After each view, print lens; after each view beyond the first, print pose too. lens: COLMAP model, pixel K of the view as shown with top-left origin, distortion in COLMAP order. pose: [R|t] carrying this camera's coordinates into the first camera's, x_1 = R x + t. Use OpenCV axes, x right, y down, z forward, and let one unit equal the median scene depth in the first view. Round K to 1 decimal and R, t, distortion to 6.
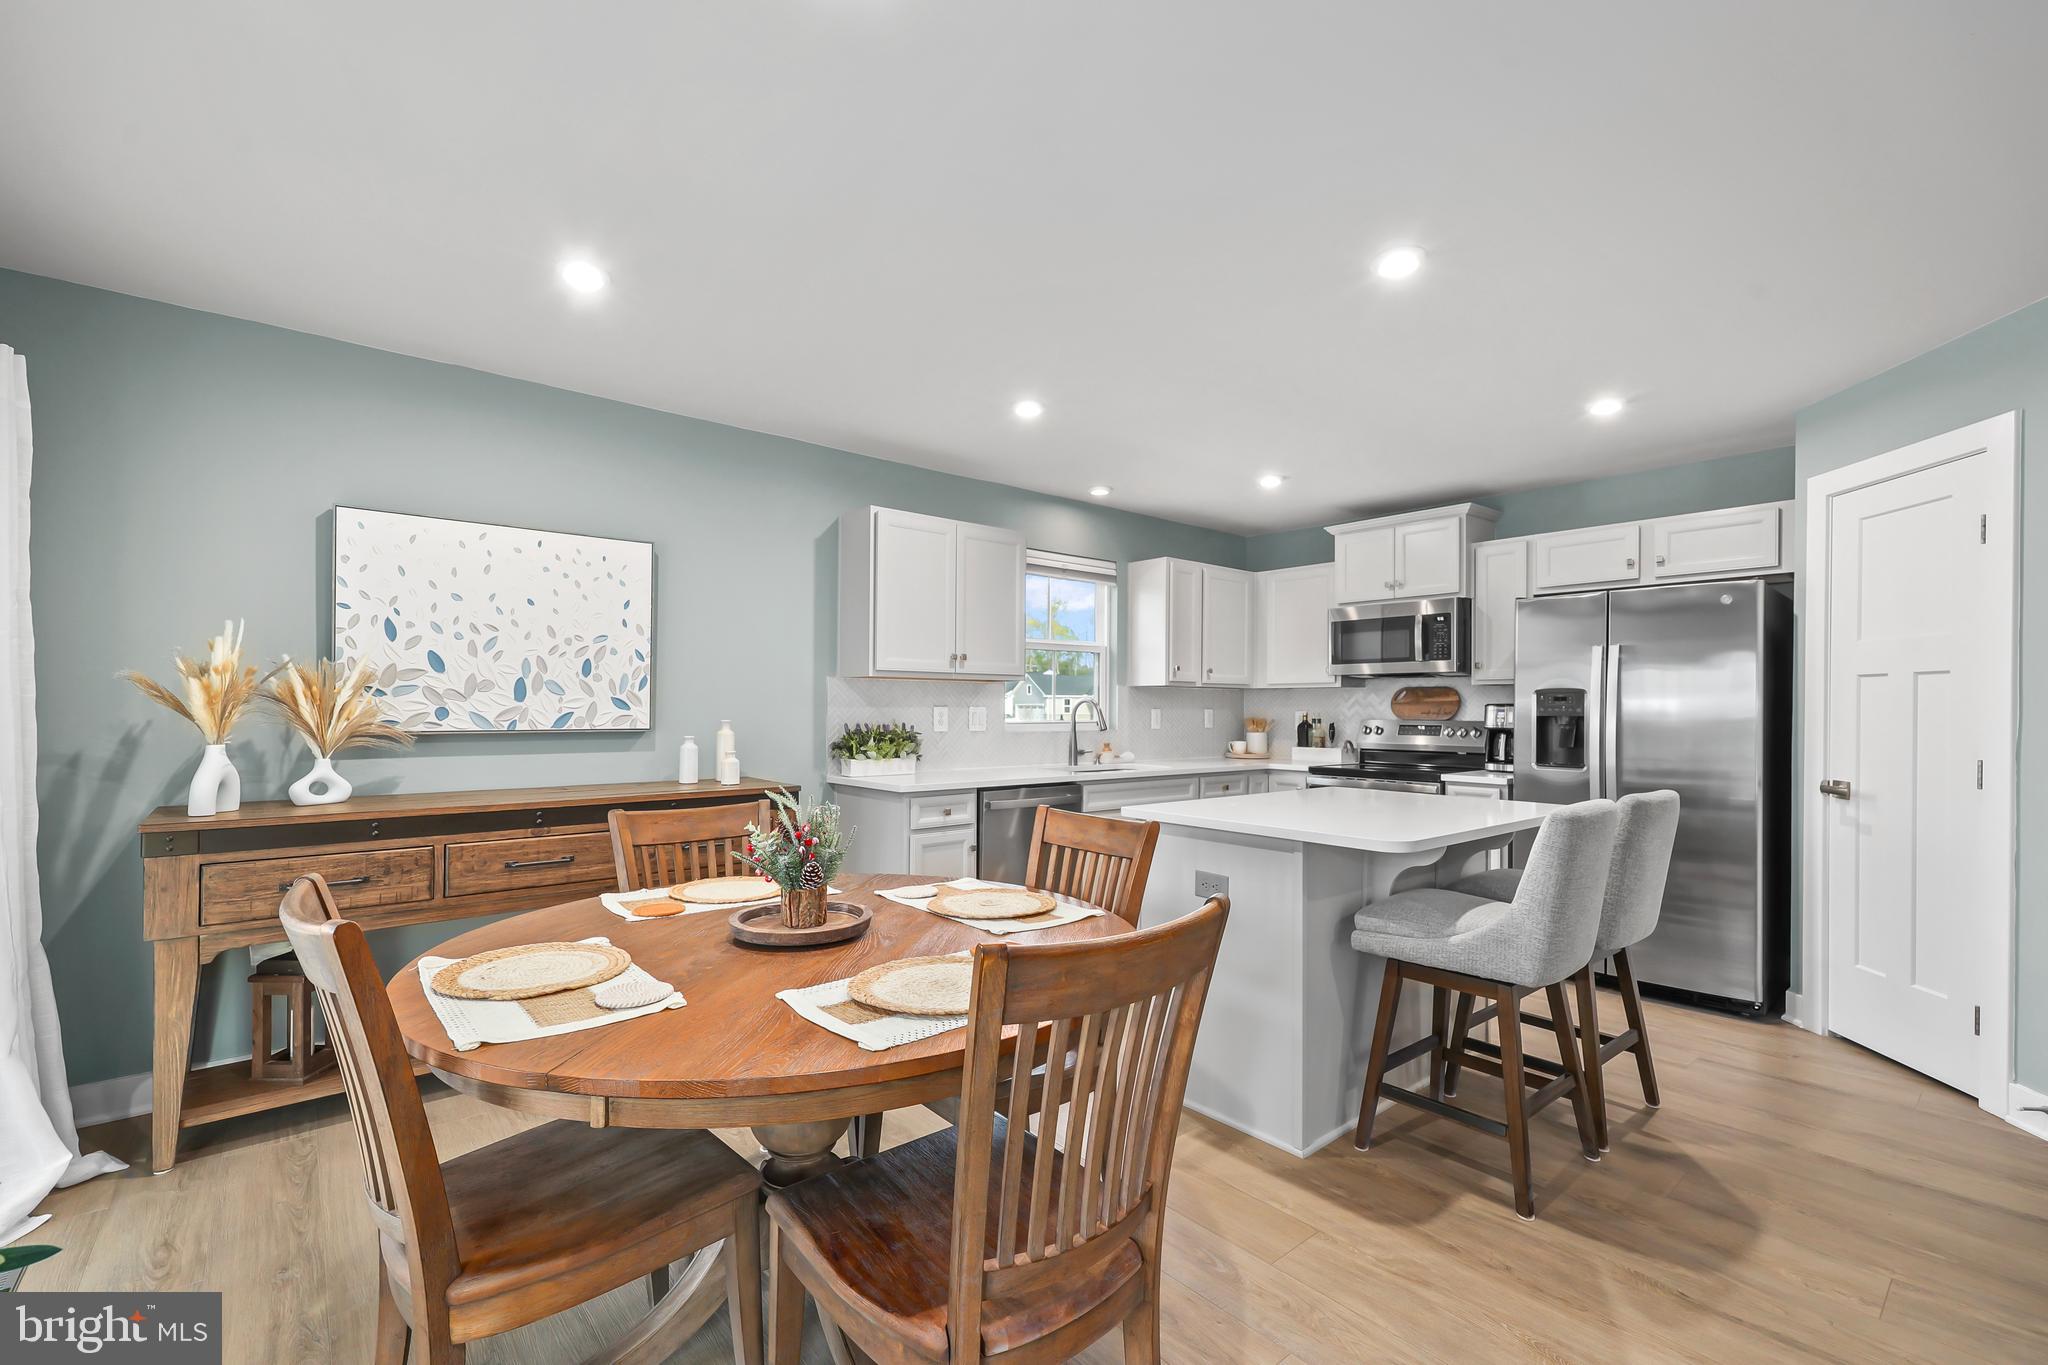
lens RADIAL K [[847.8, 0, 1022.1], [0, 847.8, 714.4], [0, 0, 1]] dist [0.003780, 0.000042]
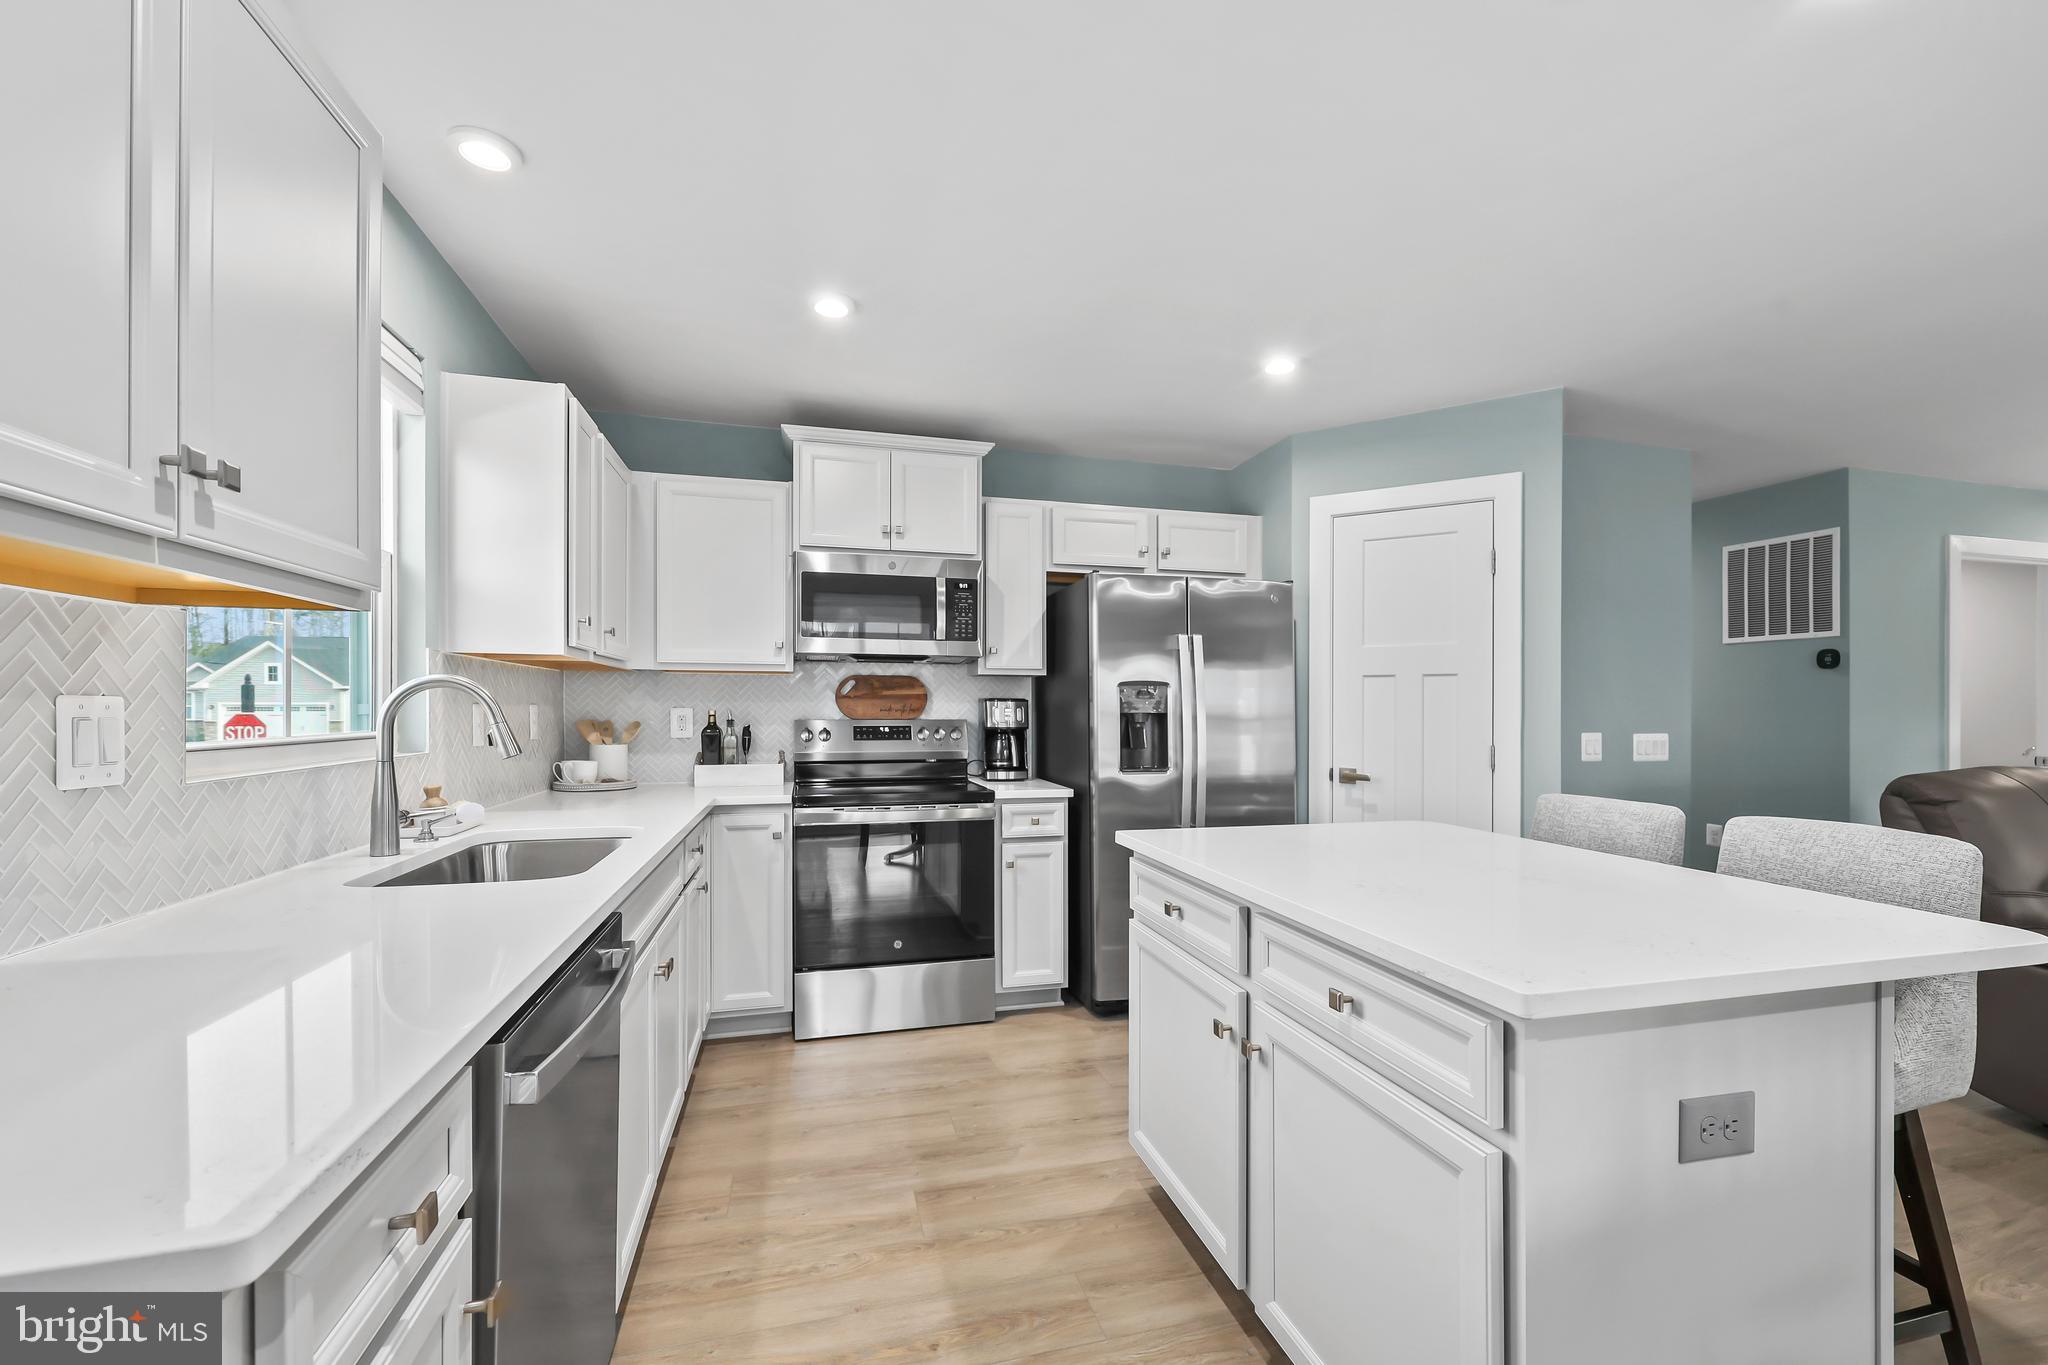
lens RADIAL K [[847.8, 0, 992.0], [0, 847.8, 710.4], [0, 0, 1]] dist [0.003780, 0.000042]
pose [[0.432041, -0.008529, 0.901814, -0.247262], [0.004358, 0.999963, 0.007370, -0.009515], [-0.901843, 0.000746, 0.432062, 0.880473]]
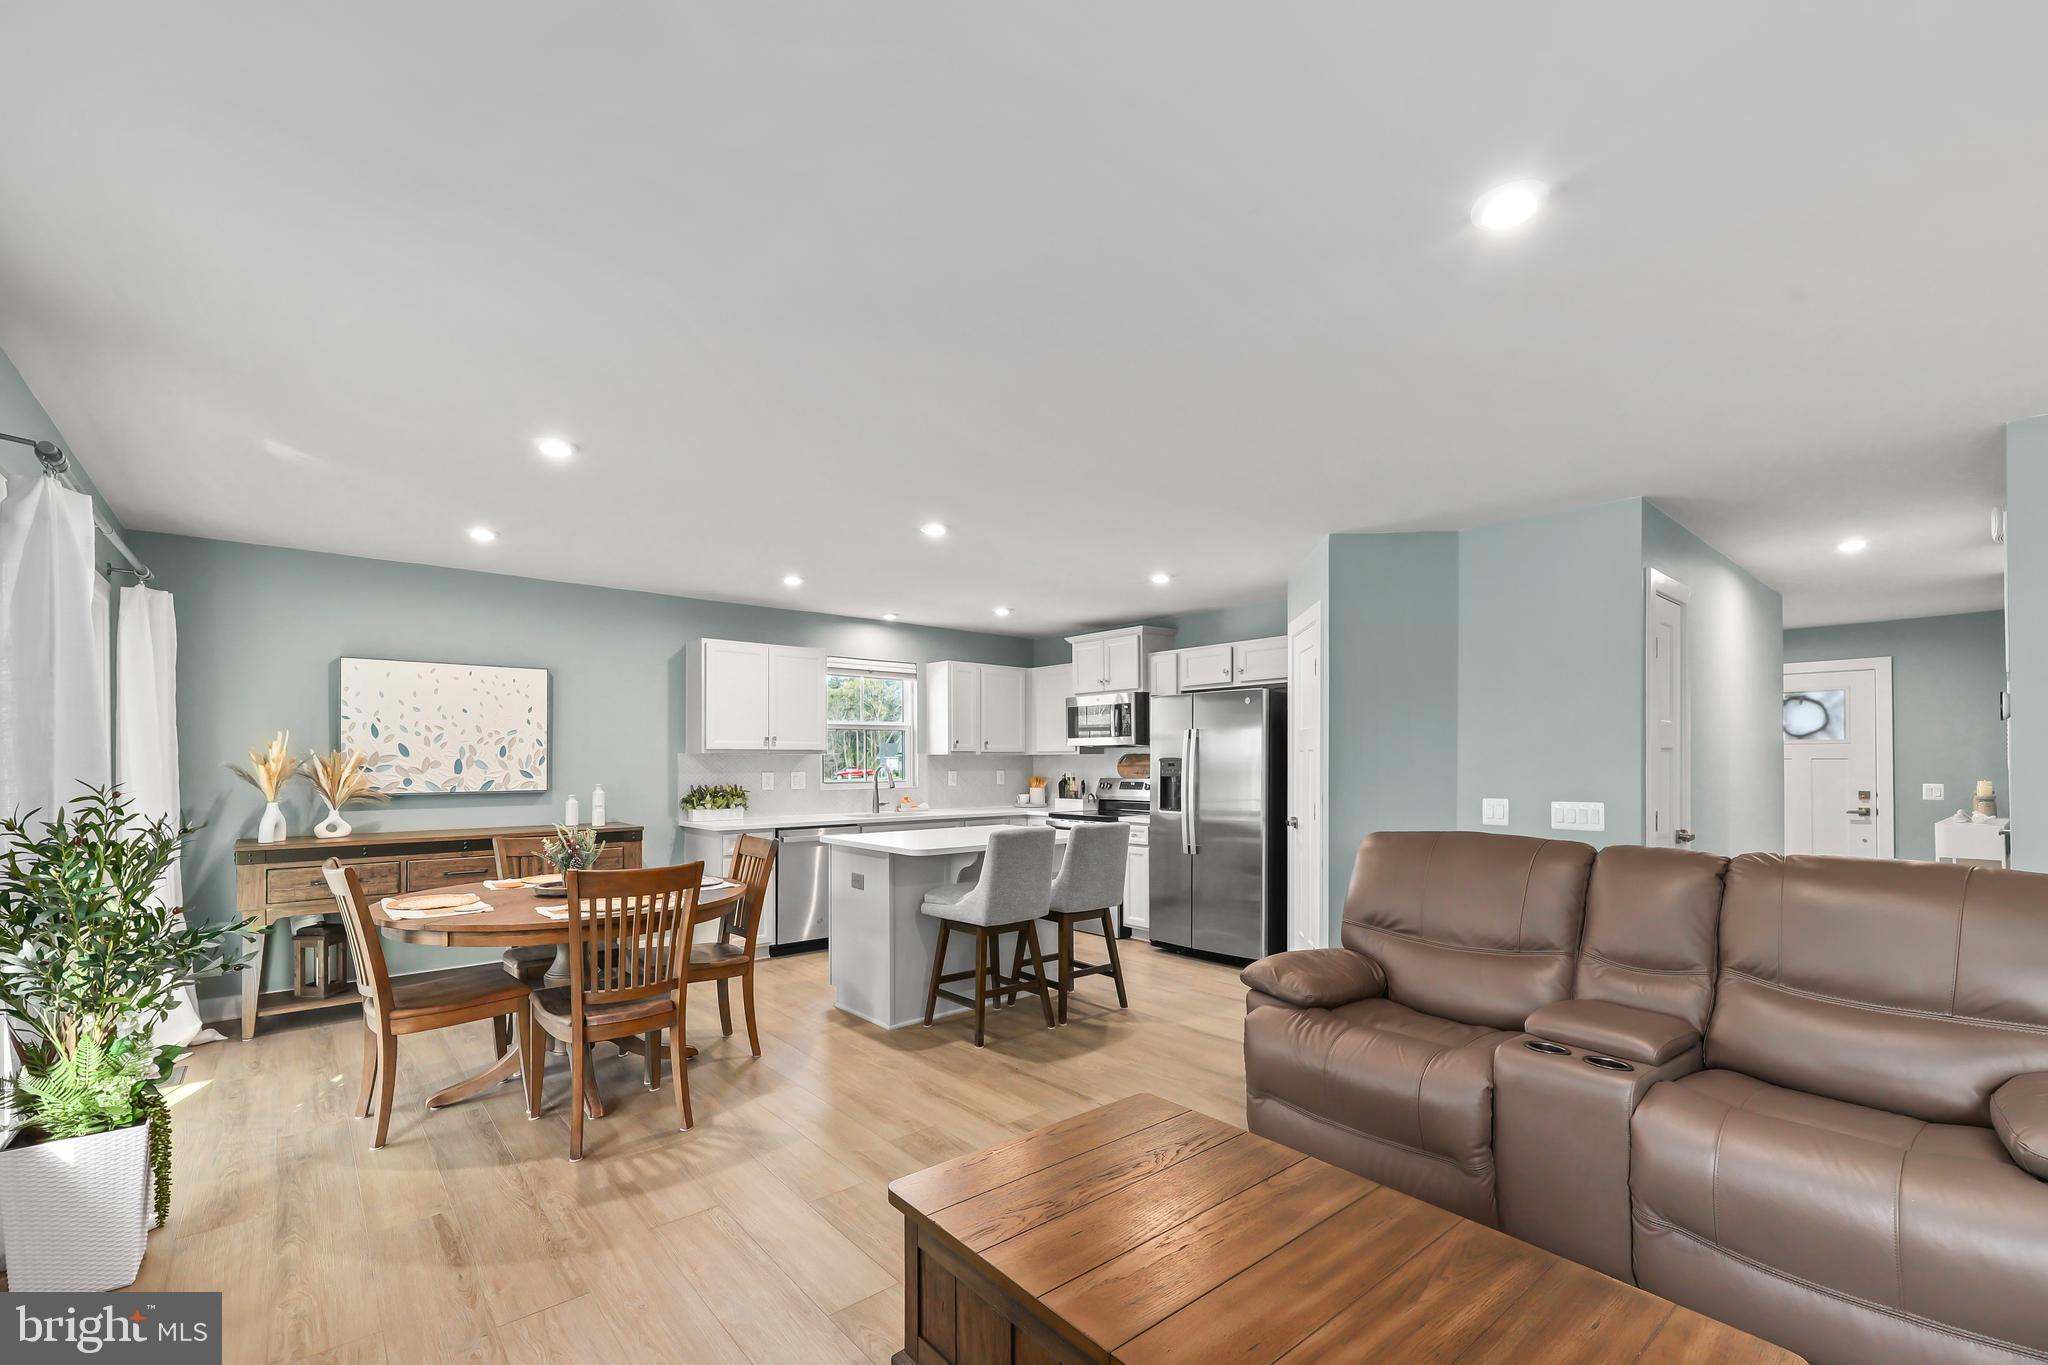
lens RADIAL K [[847.8, 0, 1029.5], [0, 847.8, 766.1], [0, 0, 1]] dist [0.003780, 0.000042]
pose [[0.999959, -0.008107, 0.003940, 0.443868], [0.008113, 0.999966, -0.001513, -0.018068], [-0.003927, 0.001545, 0.999991, -0.556807]]
